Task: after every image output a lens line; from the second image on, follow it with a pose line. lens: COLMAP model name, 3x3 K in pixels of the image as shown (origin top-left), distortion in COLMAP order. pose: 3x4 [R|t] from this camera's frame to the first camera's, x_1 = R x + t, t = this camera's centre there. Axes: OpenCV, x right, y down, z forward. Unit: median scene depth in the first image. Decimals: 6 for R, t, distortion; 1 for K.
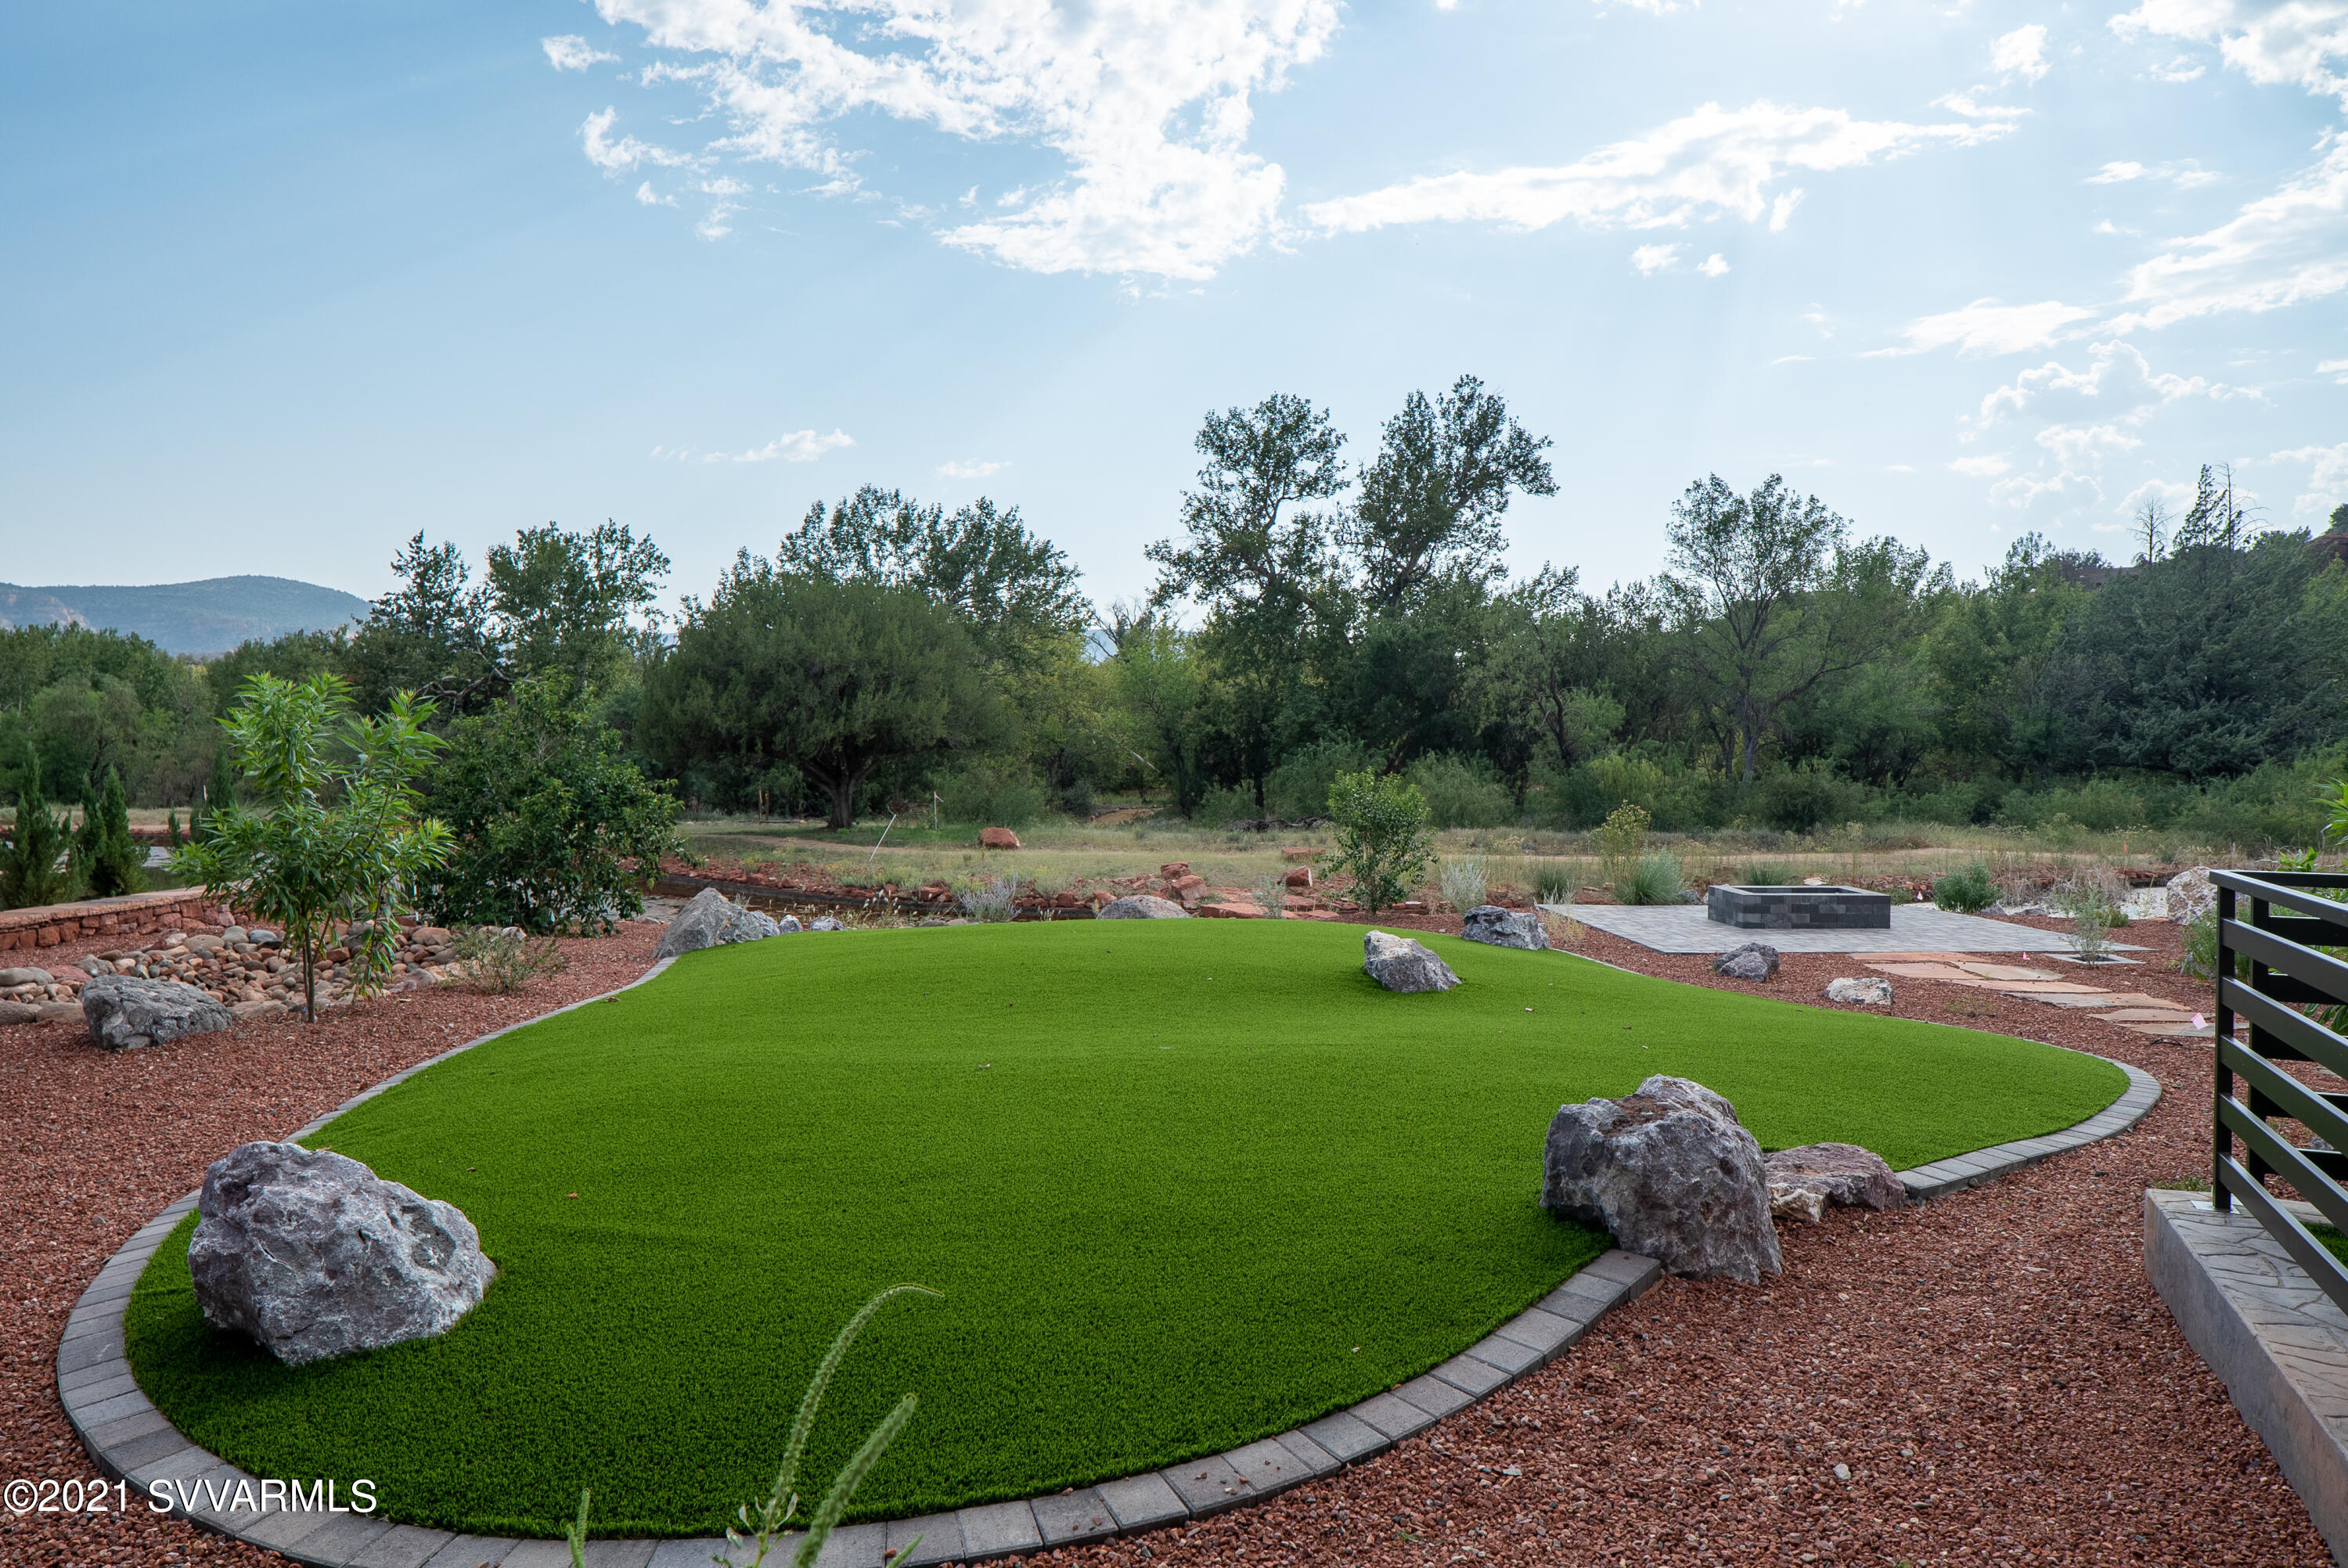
lens RADIAL K [[1651.4, 0, 1135.6], [0, 1651.4, 771.5], [0, 0, 1]] dist [-0.006485, -0.000843]
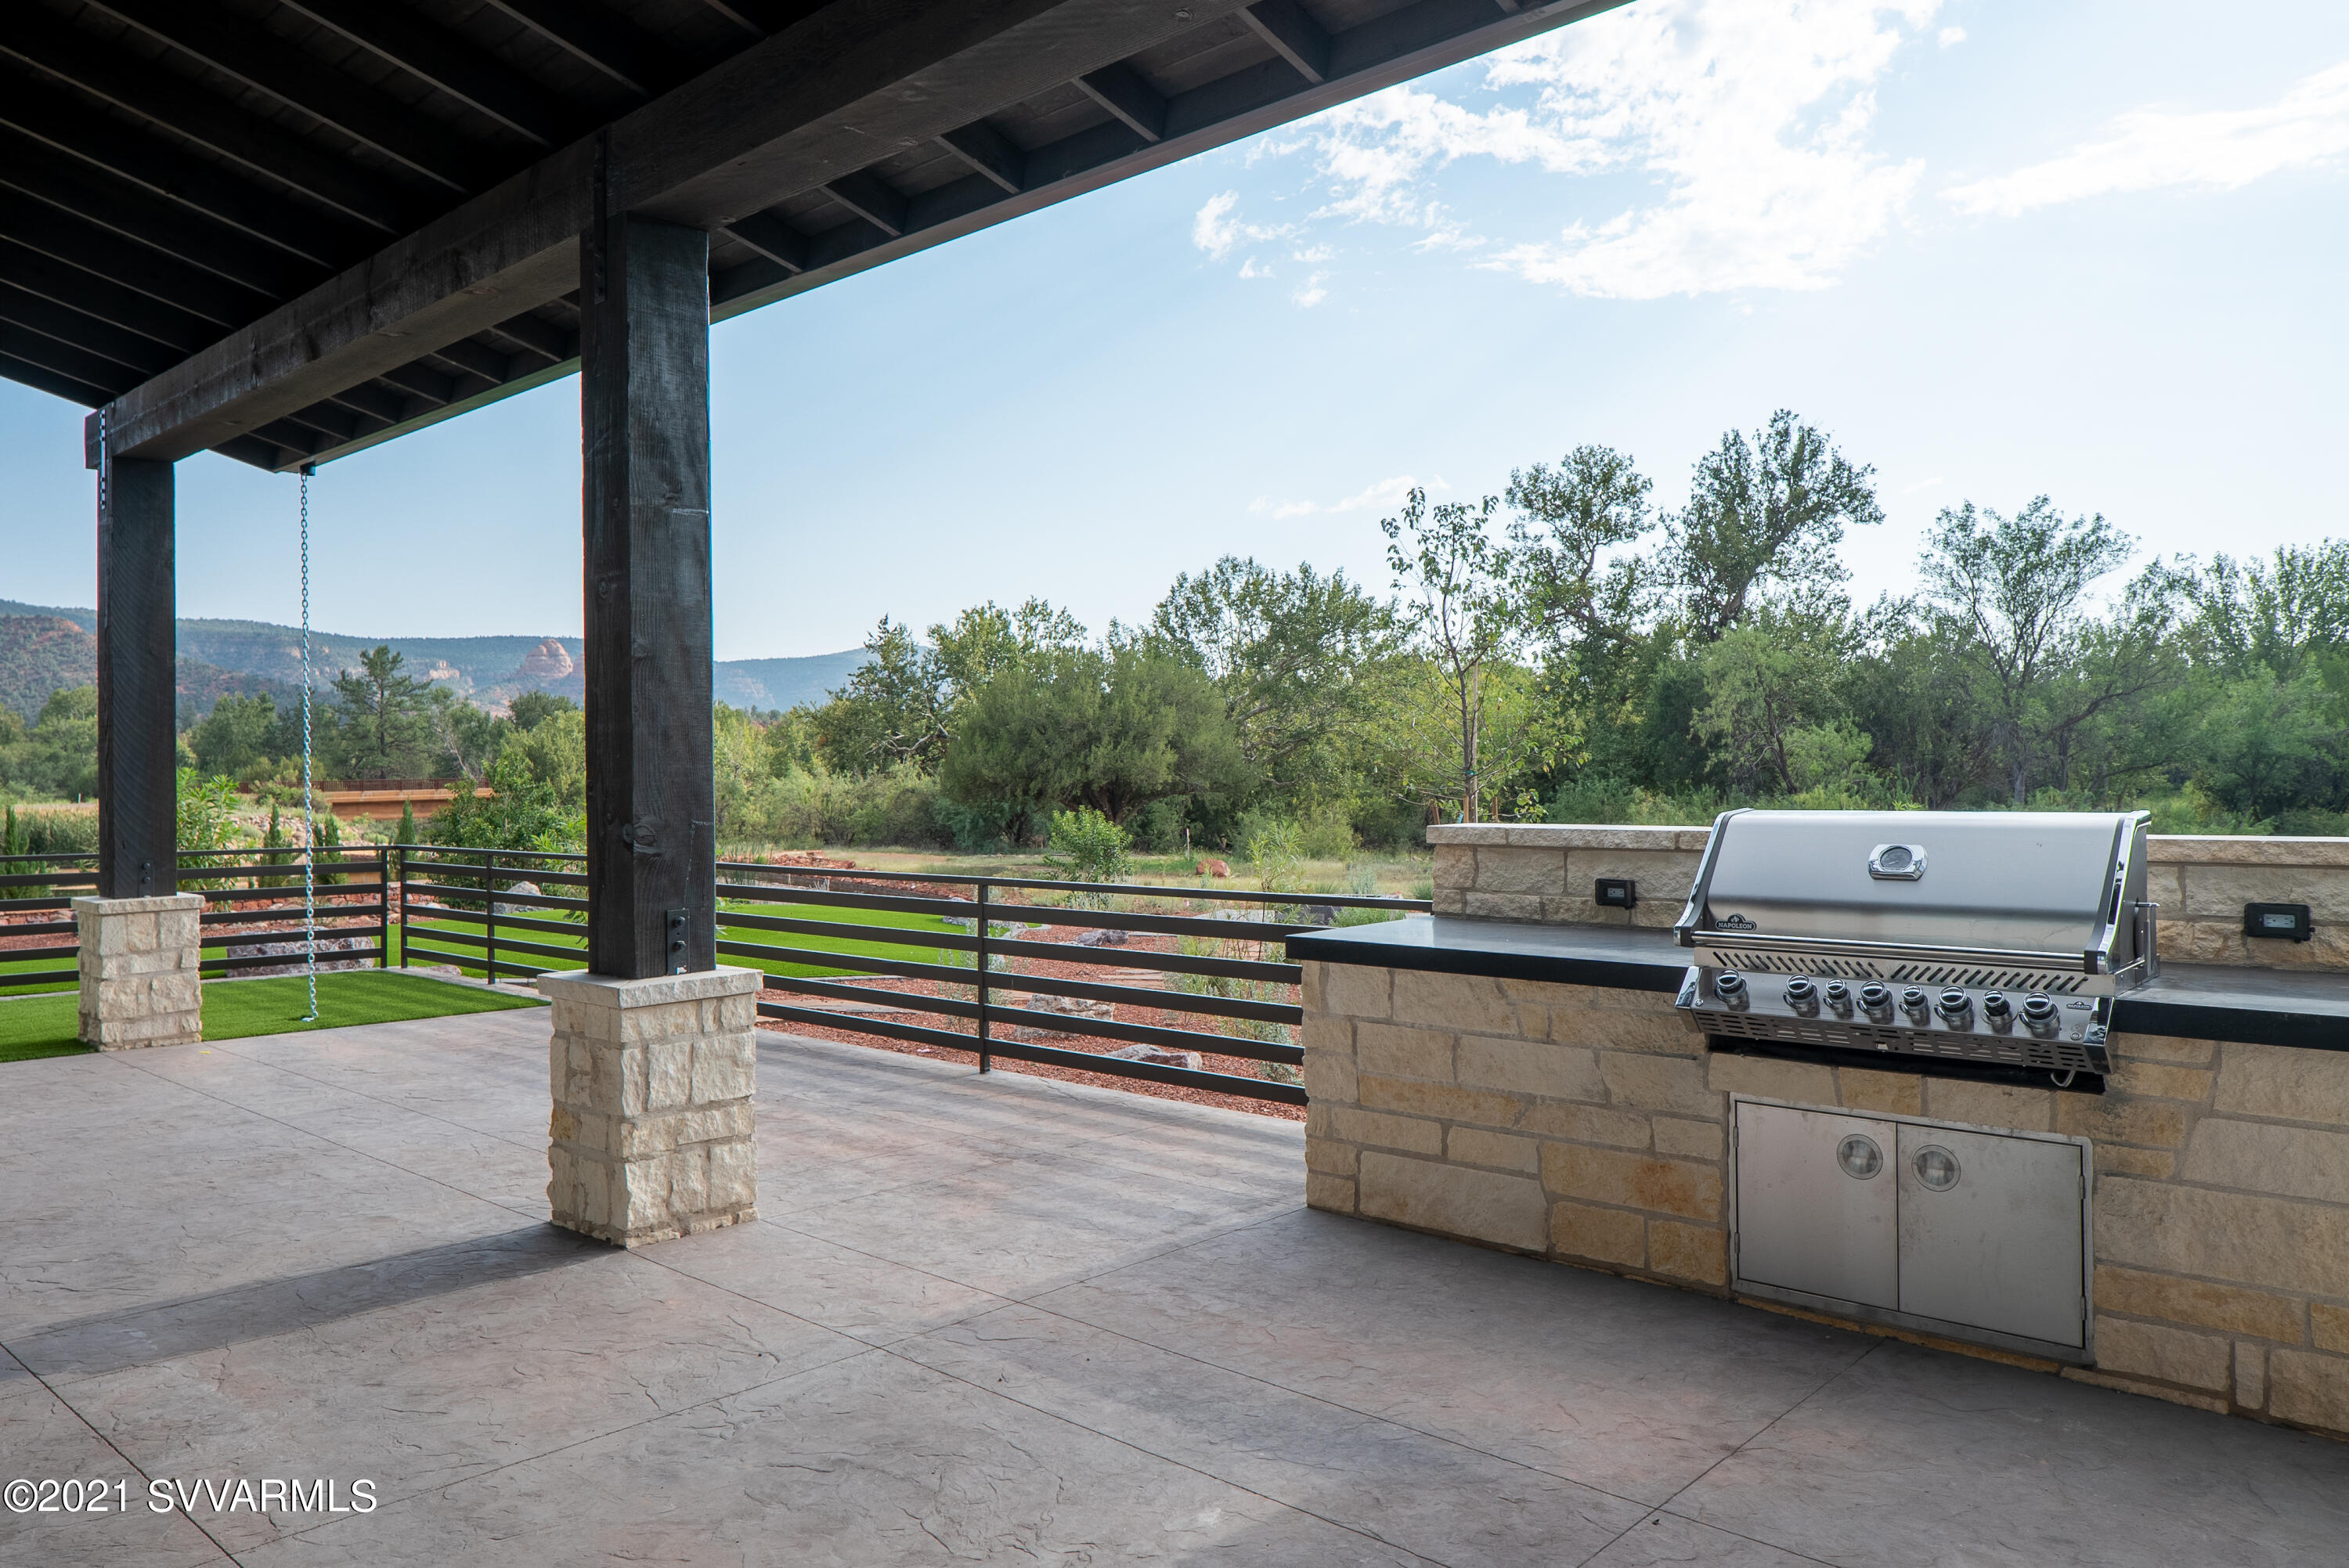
lens RADIAL K [[1623.7, 0, 1148.6], [0, 1623.7, 778.7], [0, 0, 1]] dist [-0.010217, -0.002915]
pose [[0.938600, -0.015415, -0.344664, 0.174151], [0.008672, 0.999740, -0.021096, 0.000420], [0.344900, 0.016812, 0.938489, -0.047717]]
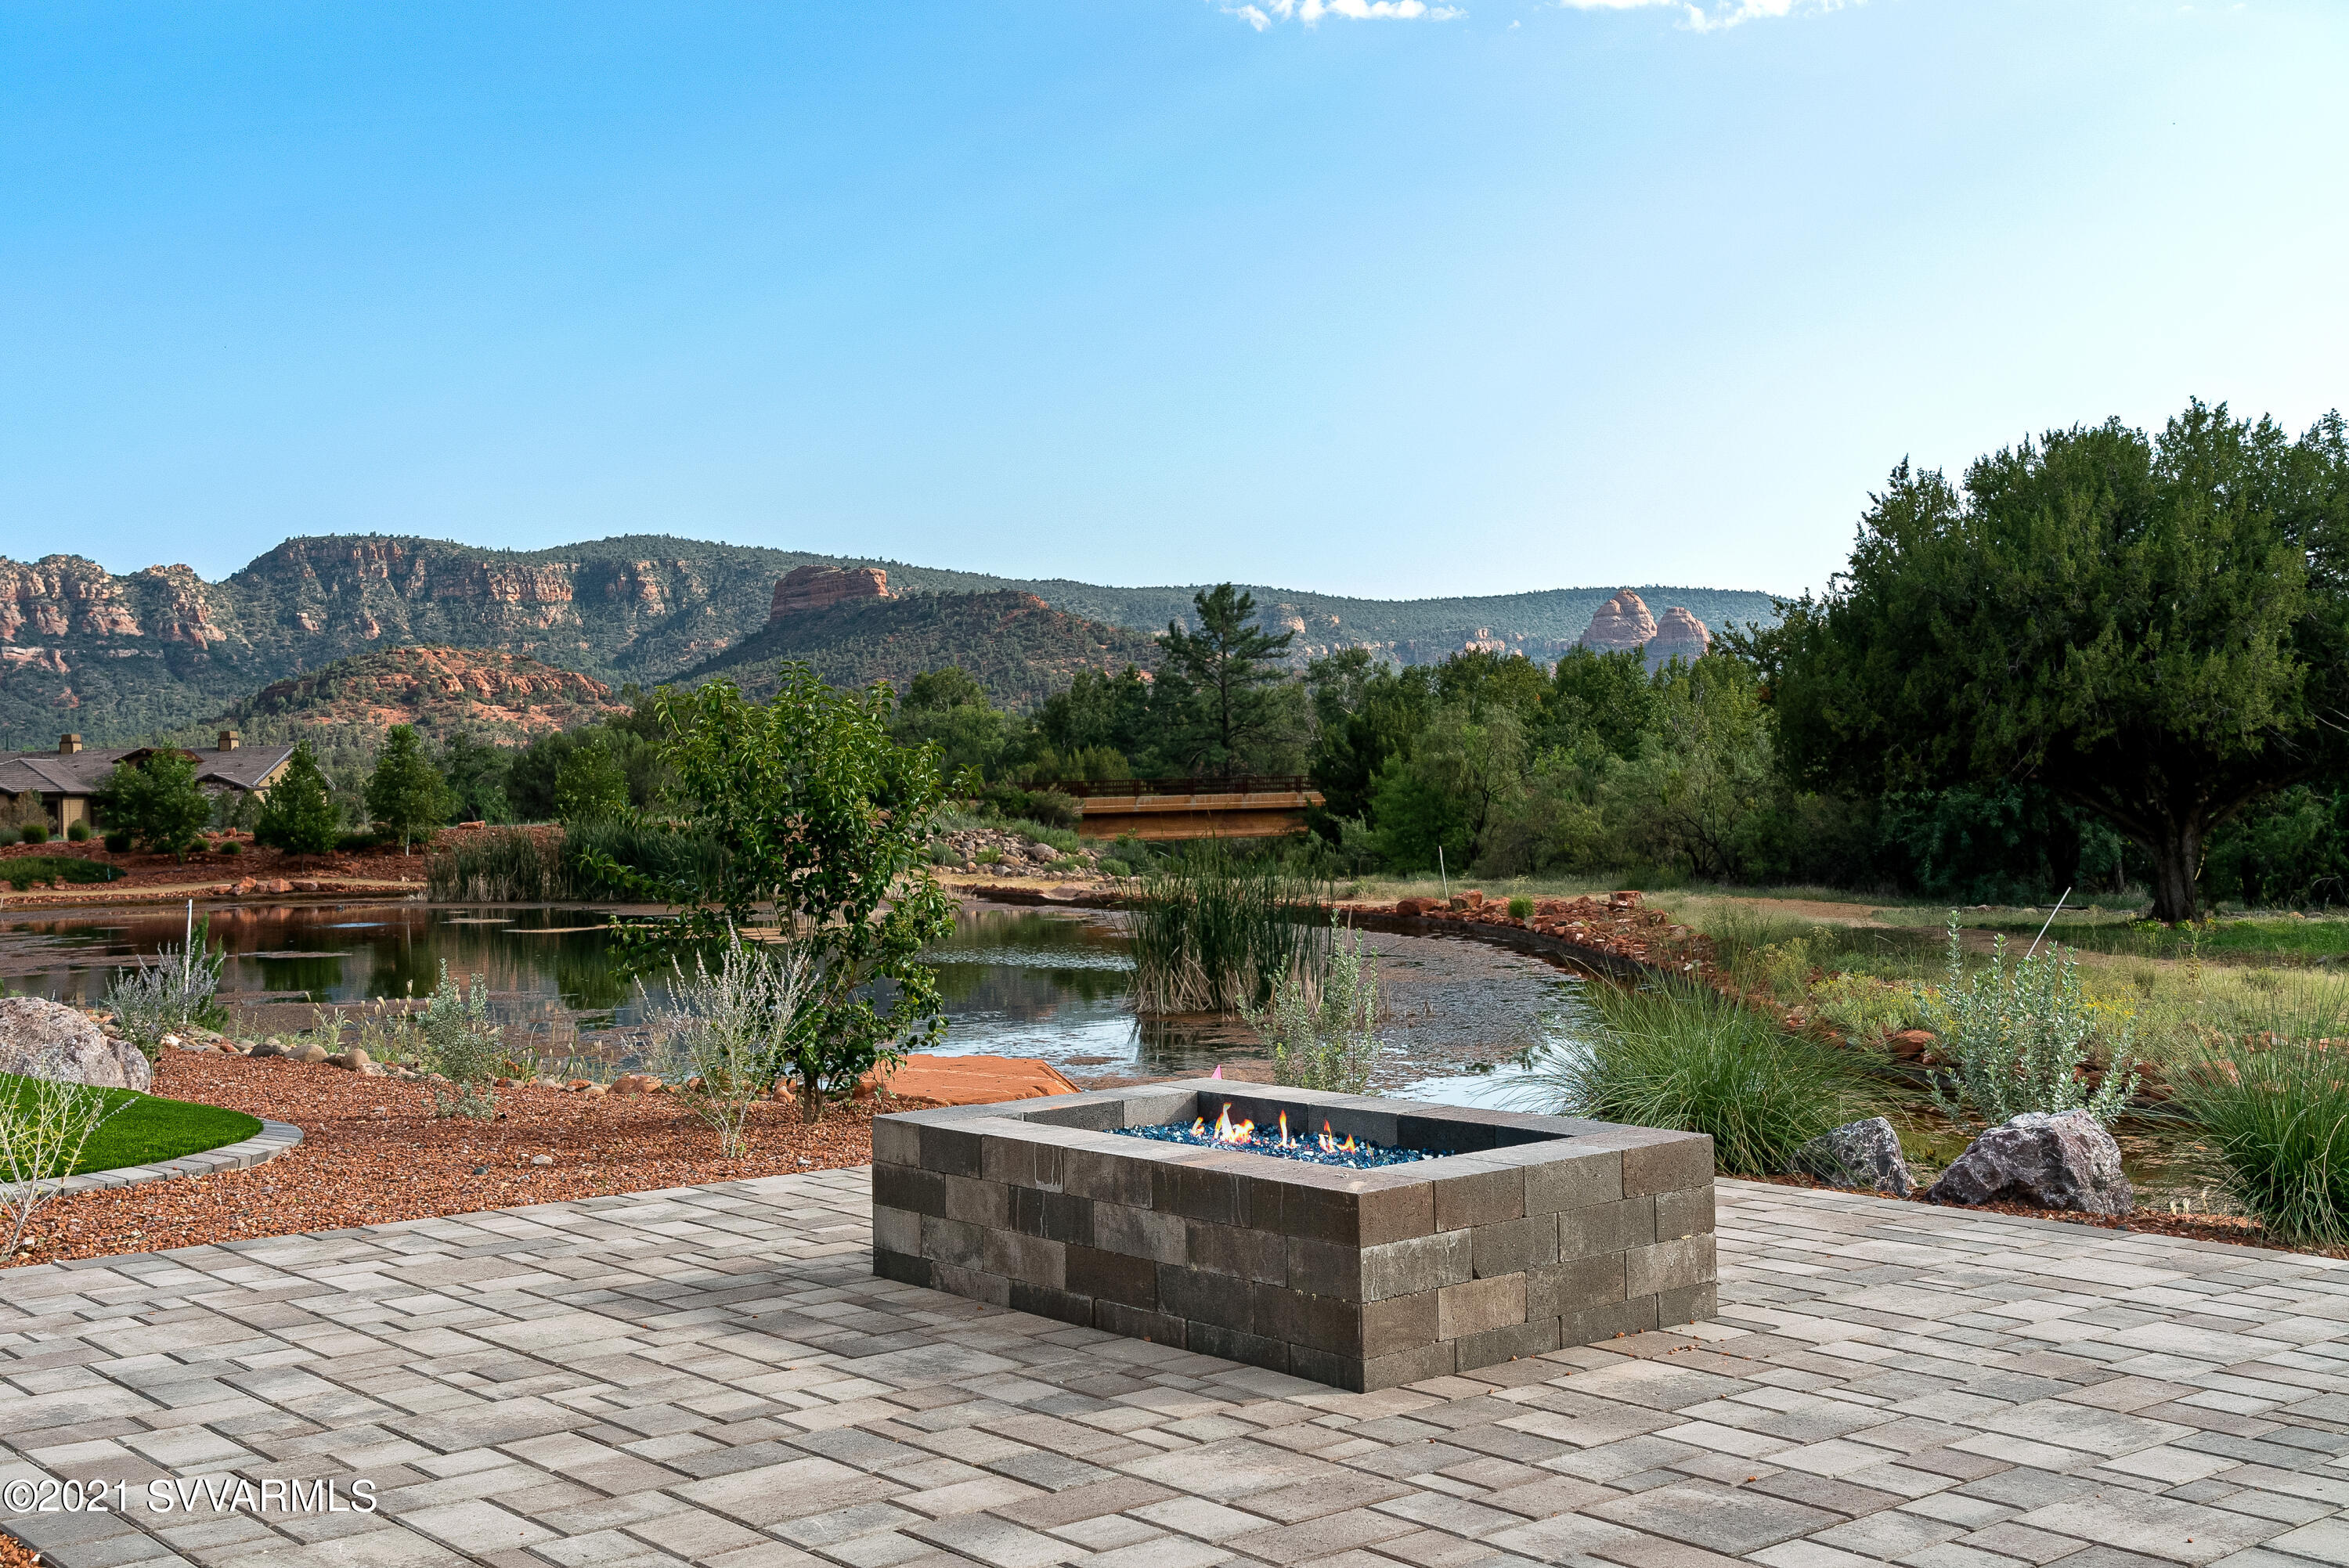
lens RADIAL K [[2456.7, 0, 1178.1], [0, 2456.7, 761.1], [0, 0, 1]] dist [0.063067, -0.026105]
pose [[0.622778, -0.029235, -0.781852, 0.161127], [-0.000964, 0.999272, -0.038132, 0.010422], [0.782398, 0.024502, 0.622297, 0.209271]]
